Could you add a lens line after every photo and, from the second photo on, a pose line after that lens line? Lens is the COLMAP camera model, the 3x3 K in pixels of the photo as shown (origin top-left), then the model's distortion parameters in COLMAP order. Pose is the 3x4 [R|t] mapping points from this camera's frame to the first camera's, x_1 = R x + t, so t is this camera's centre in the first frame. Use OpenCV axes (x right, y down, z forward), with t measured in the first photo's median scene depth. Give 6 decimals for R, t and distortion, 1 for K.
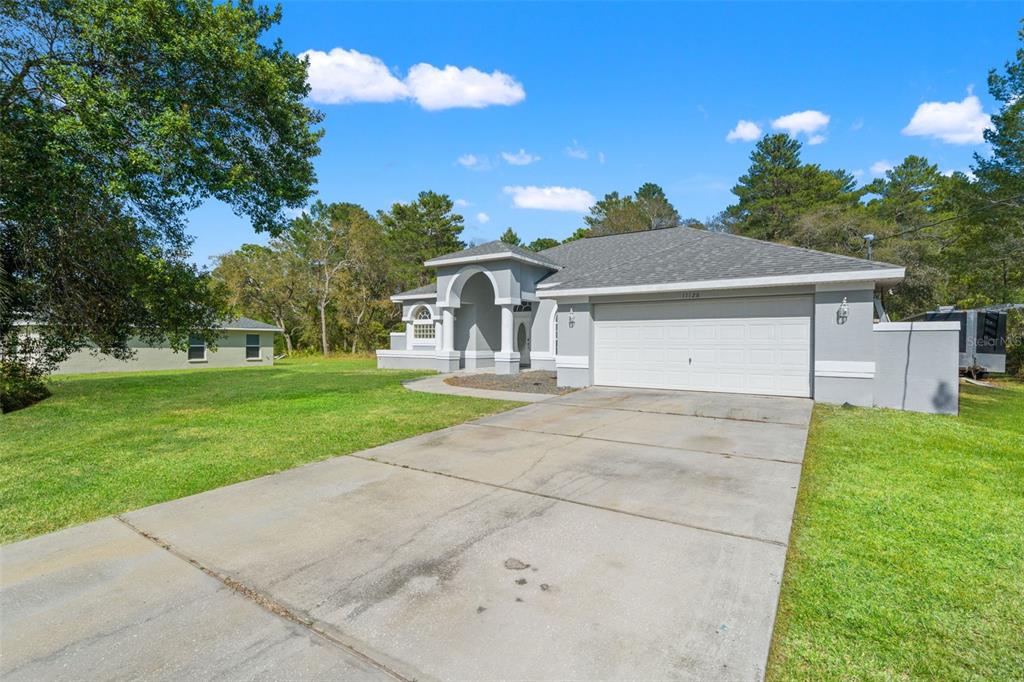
lens RADIAL K [[477.1, 0, 512.5], [0, 477.1, 342.8], [0, 0, 1]] dist [-0.001756, -0.000542]
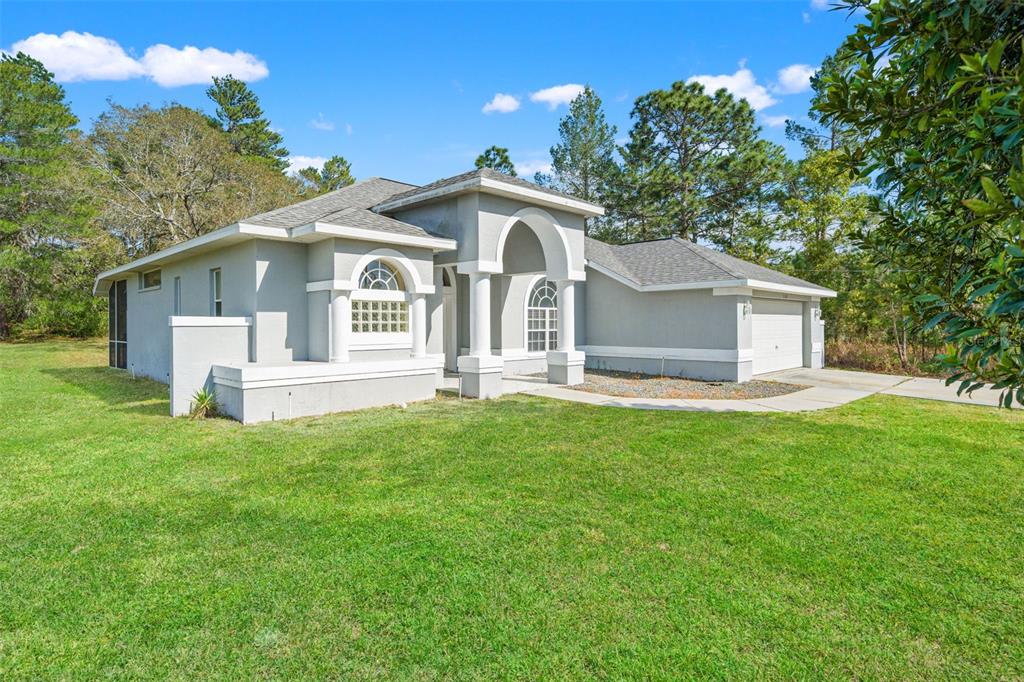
lens RADIAL K [[538.1, 0, 513.5], [0, 538.1, 330.6], [0, 0, 1]] dist [0.006734, 0.000755]
pose [[0.195844, -0.012493, 0.980555, -0.641594], [0.008517, 0.999903, 0.011039, -0.015688], [-0.980598, 0.006189, 0.195931, 0.771779]]
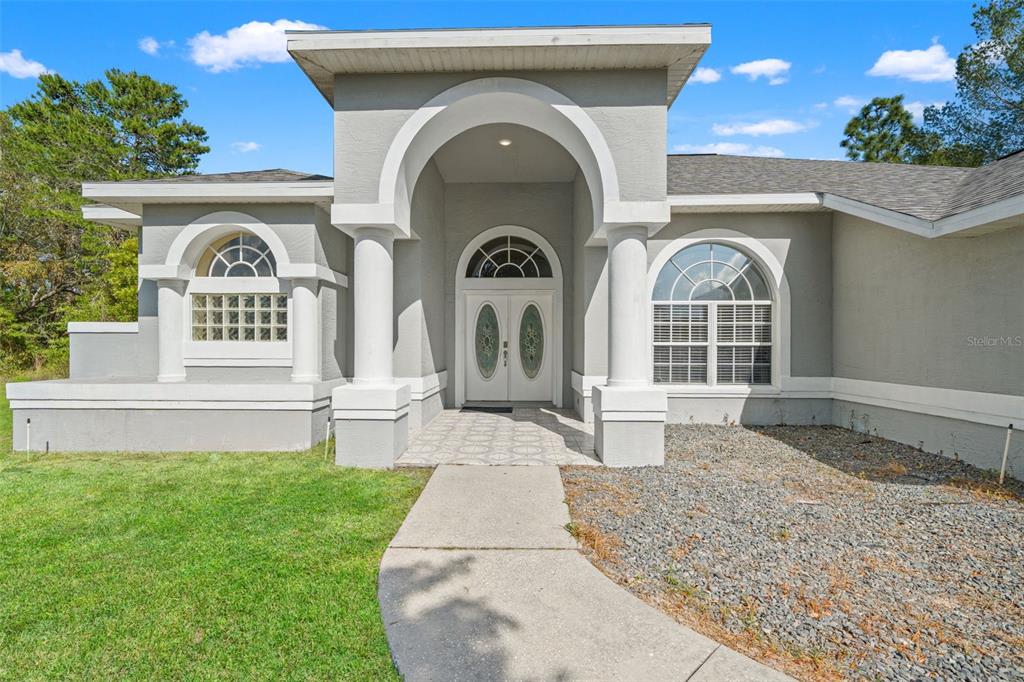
lens RADIAL K [[477.1, 0, 509.0], [0, 477.1, 344.7], [0, 0, 1]] dist [-0.001756, -0.000542]
pose [[0.850392, 0.000849, 0.526149, -0.195521], [0.002756, 0.999978, -0.006069, -0.004985], [-0.526143, 0.006611, 0.850370, 0.654243]]
